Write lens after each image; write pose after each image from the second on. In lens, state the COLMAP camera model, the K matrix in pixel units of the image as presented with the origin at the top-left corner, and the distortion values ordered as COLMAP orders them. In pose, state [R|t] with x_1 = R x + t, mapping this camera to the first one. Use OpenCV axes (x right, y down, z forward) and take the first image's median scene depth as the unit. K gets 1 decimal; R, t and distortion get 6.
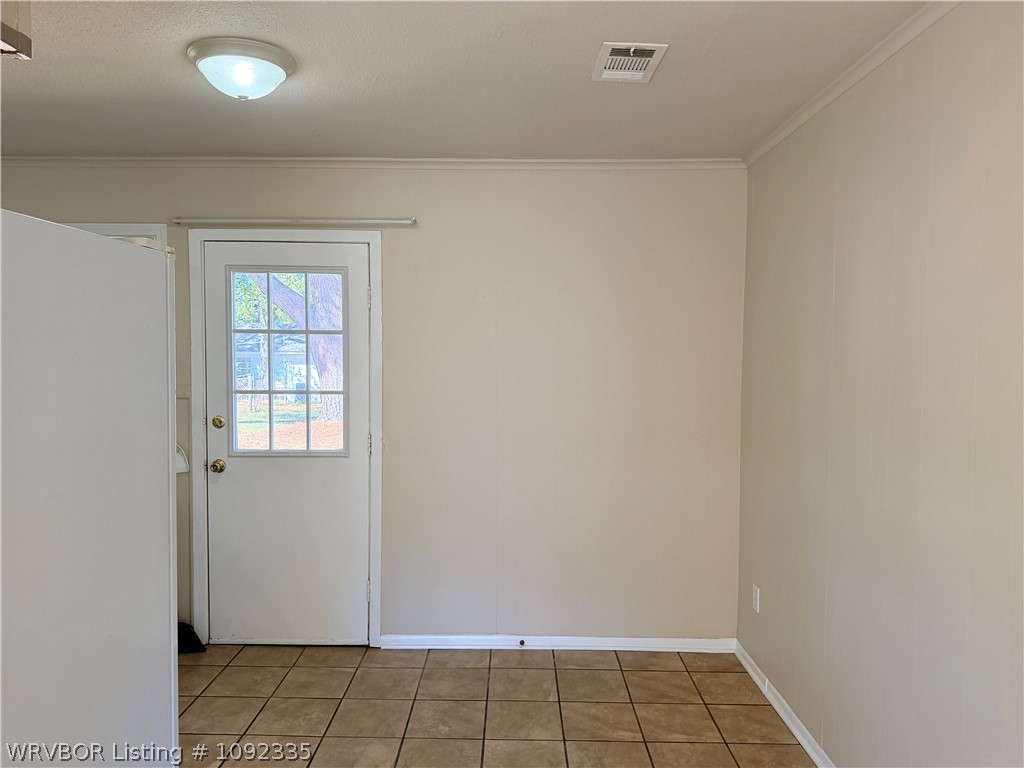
lens RADIAL K [[725.5, 0, 512.0], [0, 725.5, 384.0], [0, 0, 1]] dist [-0.006673, -0.007720]
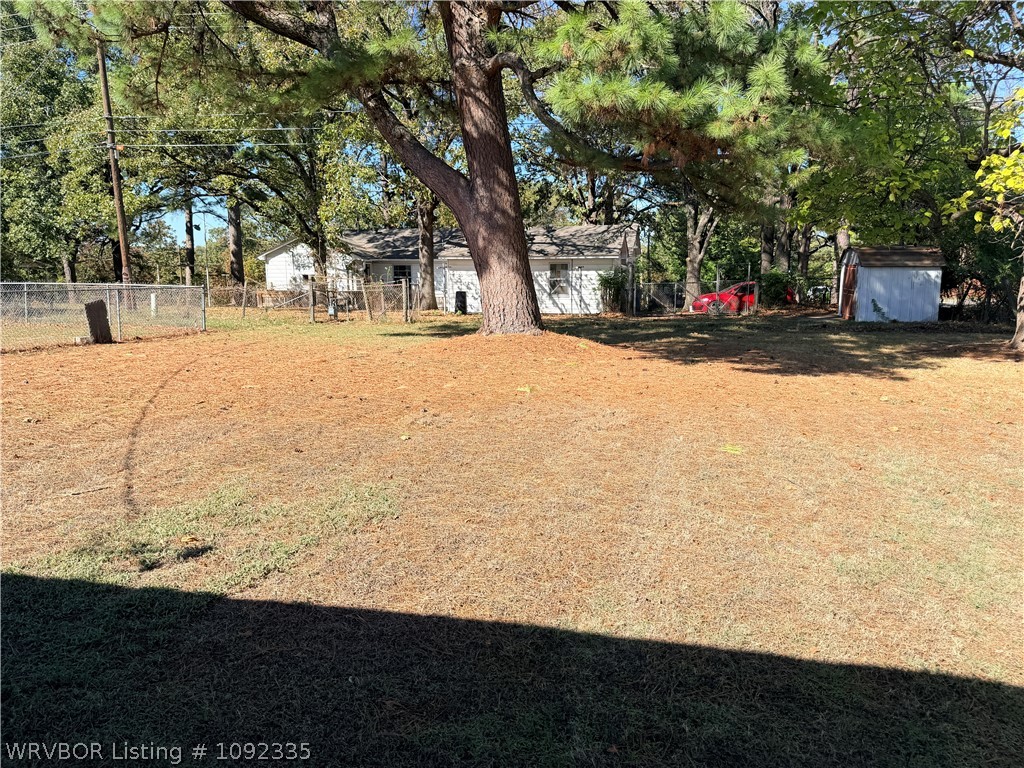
lens RADIAL K [[725.5, 0, 512.0], [0, 725.5, 384.0], [0, 0, 1]] dist [-0.006673, -0.007720]
pose [[0.976245, 0.027206, -0.214954, -0.029005], [-0.000694, 0.992473, 0.122463, 0.002901], [0.216668, -0.119405, 0.968916, 0.113784]]
